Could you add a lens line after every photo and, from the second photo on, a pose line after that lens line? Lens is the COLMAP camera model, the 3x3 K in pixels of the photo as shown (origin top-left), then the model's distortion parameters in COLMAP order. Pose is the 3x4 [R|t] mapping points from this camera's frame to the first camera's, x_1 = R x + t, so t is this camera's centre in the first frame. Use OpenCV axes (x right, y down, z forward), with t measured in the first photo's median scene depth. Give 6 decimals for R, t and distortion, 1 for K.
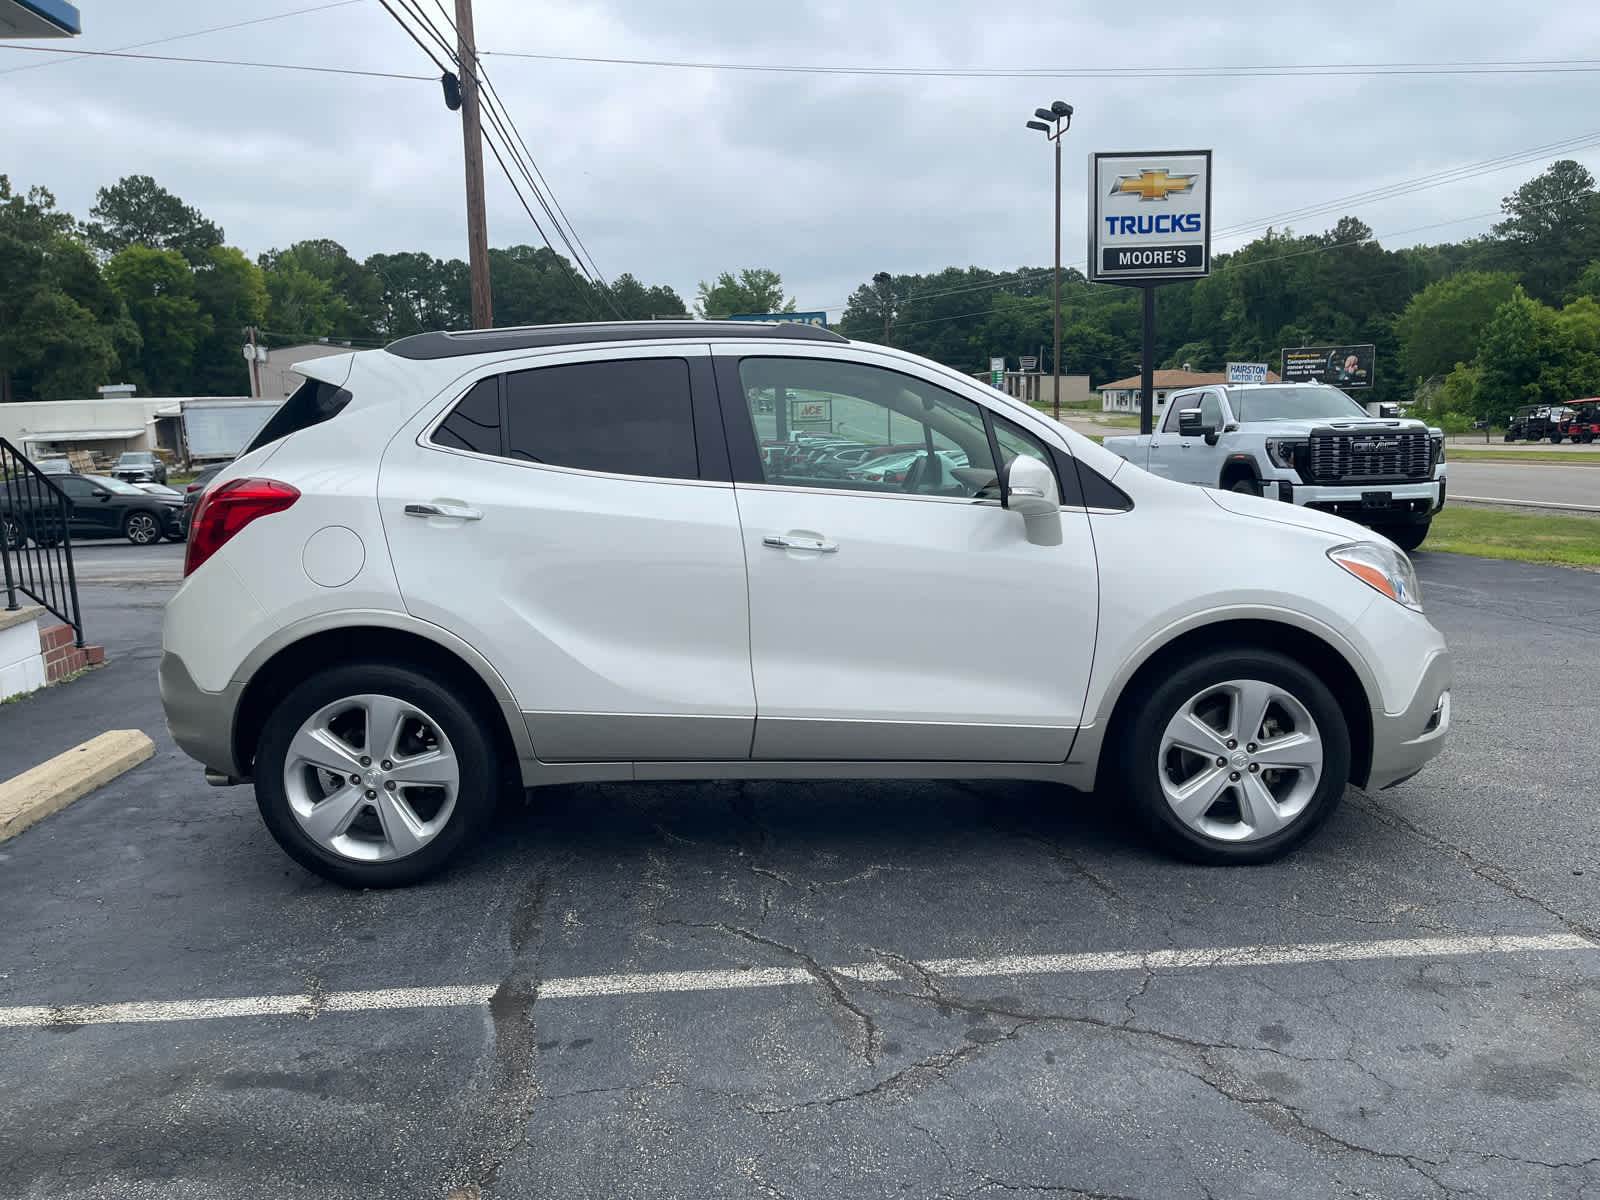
lens RADIAL K [[1256.4, 0, 817.7], [0, 1256.4, 573.0], [0, 0, 1]] dist [0.083771, -0.131325]
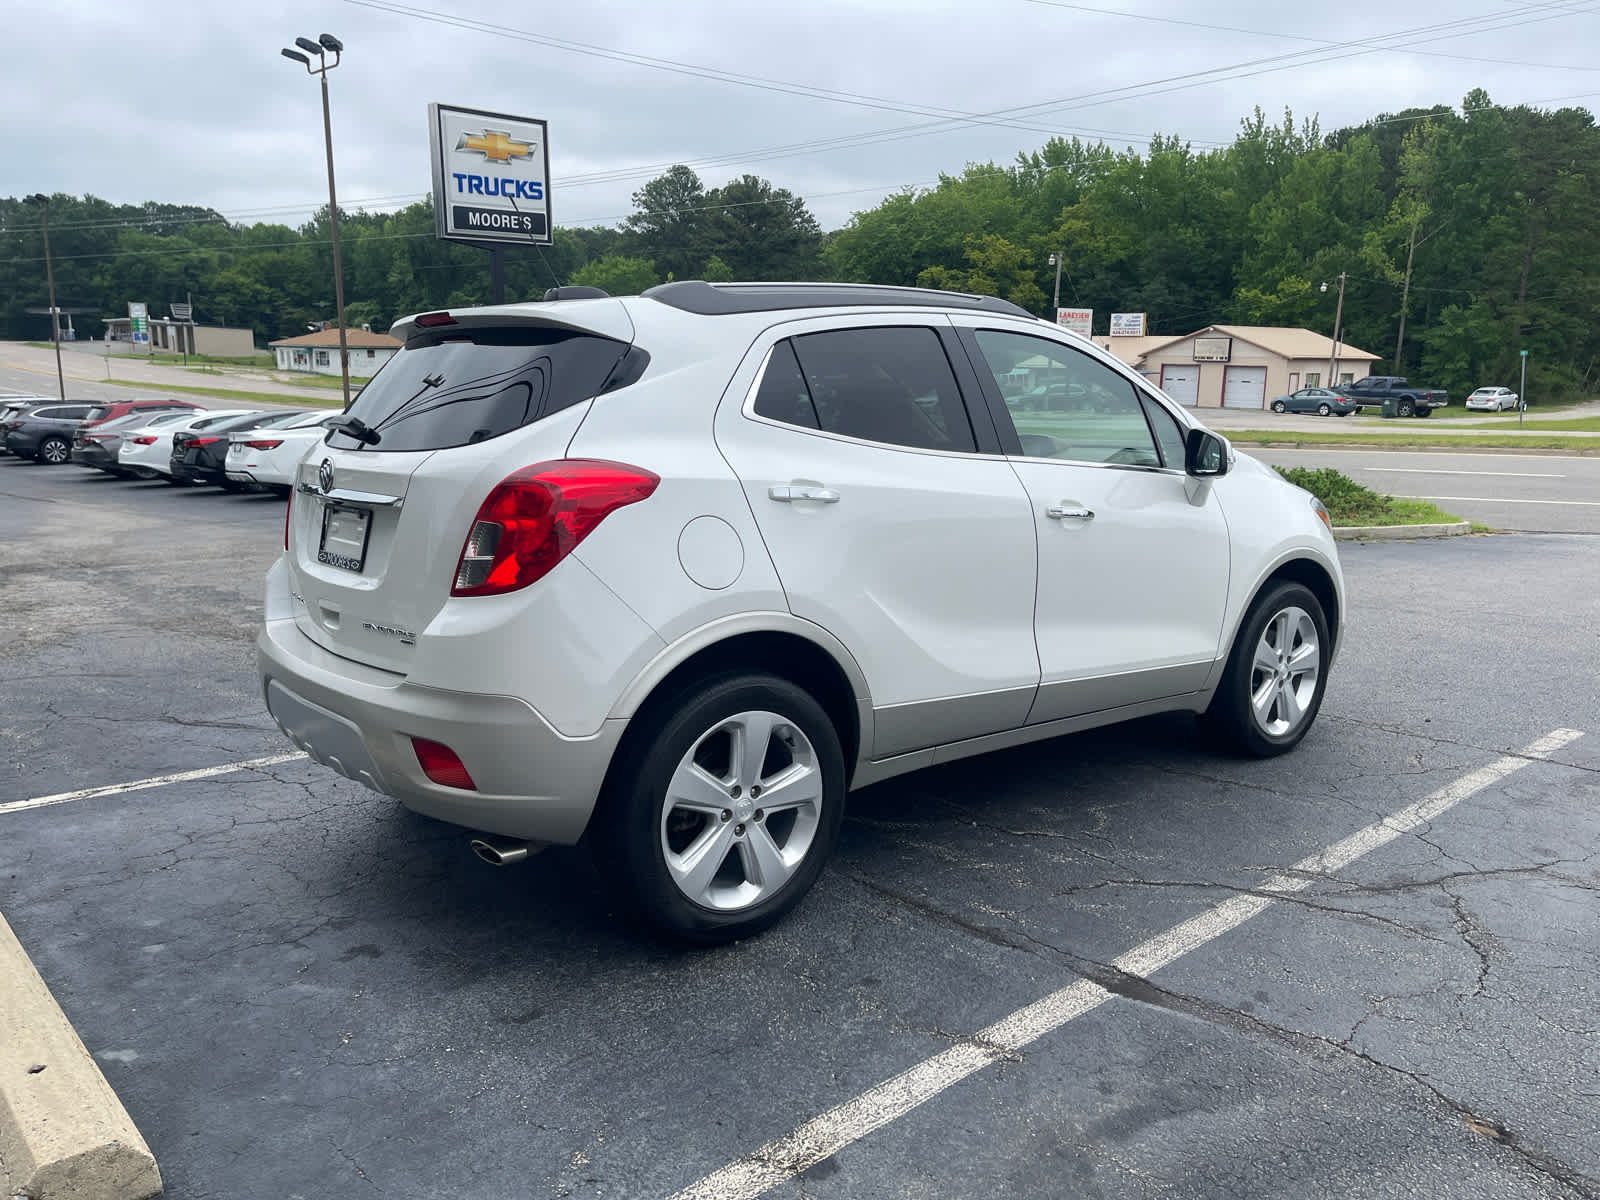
lens RADIAL K [[1256.4, 0, 817.7], [0, 1256.4, 573.0], [0, 0, 1]] dist [0.083771, -0.131325]
pose [[0.778587, -0.068125, 0.623828, -0.181122], [0.050066, 0.997665, 0.046464, -0.007290], [-0.625537, -0.004944, 0.780179, 0.067947]]
